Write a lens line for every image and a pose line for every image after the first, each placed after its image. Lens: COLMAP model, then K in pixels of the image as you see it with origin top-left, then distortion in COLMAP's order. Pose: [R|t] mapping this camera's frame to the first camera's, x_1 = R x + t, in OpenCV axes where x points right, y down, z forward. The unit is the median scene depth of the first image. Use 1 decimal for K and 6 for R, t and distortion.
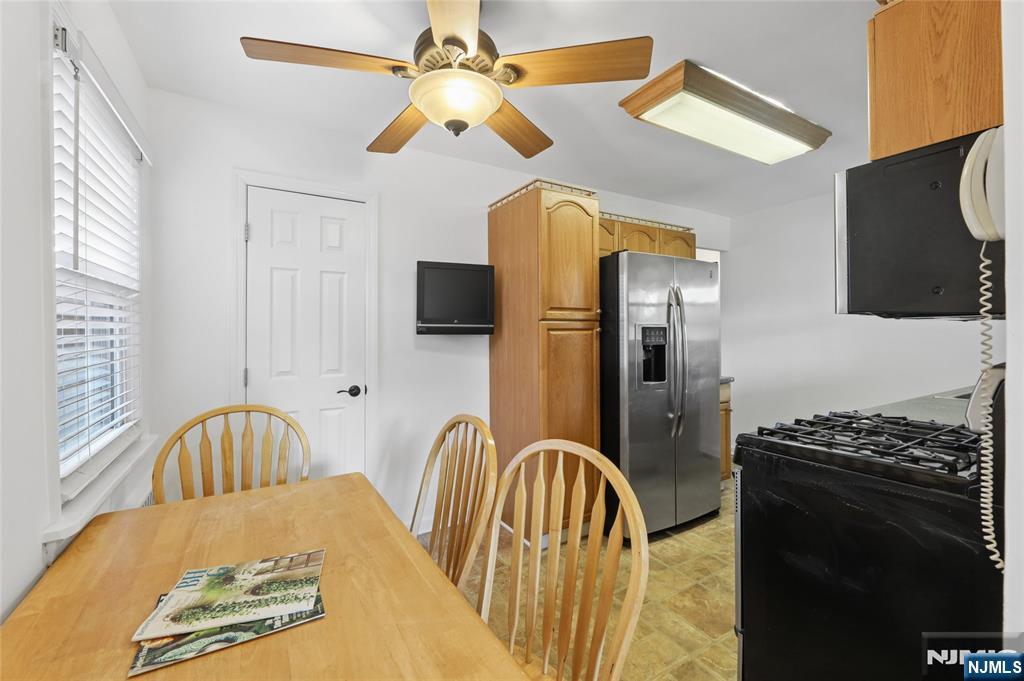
lens RADIAL K [[425.3, 0, 510.1], [0, 425.3, 322.2], [0, 0, 1]] dist [-0.000571, -0.000185]
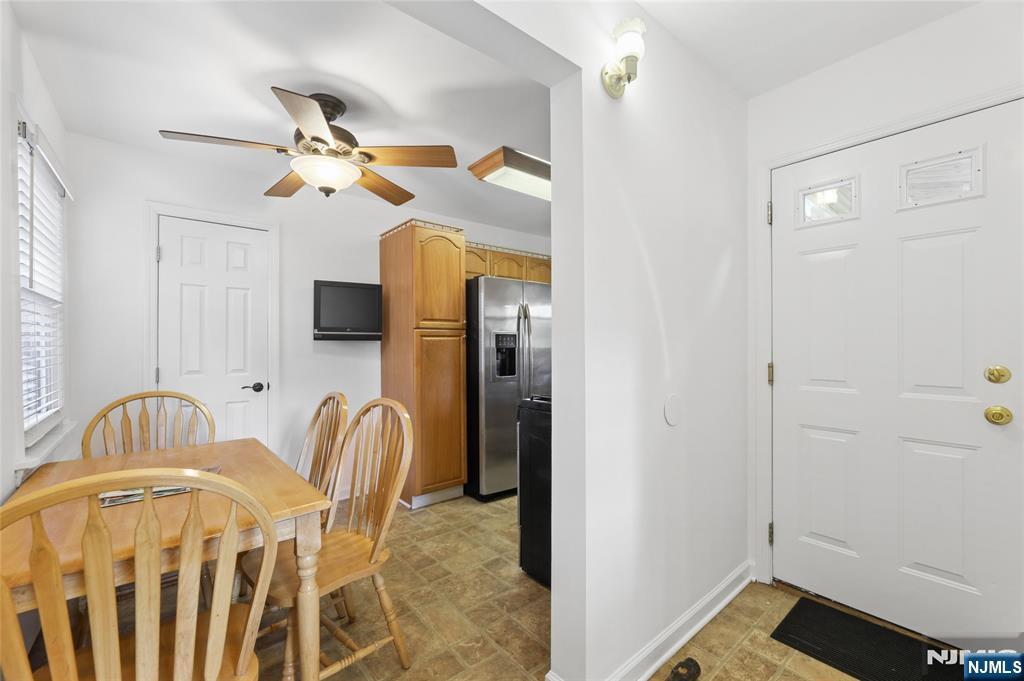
lens RADIAL K [[416.2, 0, 510.9], [0, 416.2, 335.9], [0, 0, 1]] dist [-0.000157, -0.000156]
pose [[0.986778, -0.000108, 0.162078, 0.153614], [-0.000034, 1.000000, 0.000870, 0.016205], [-0.162078, -0.000864, 0.986778, -0.286231]]
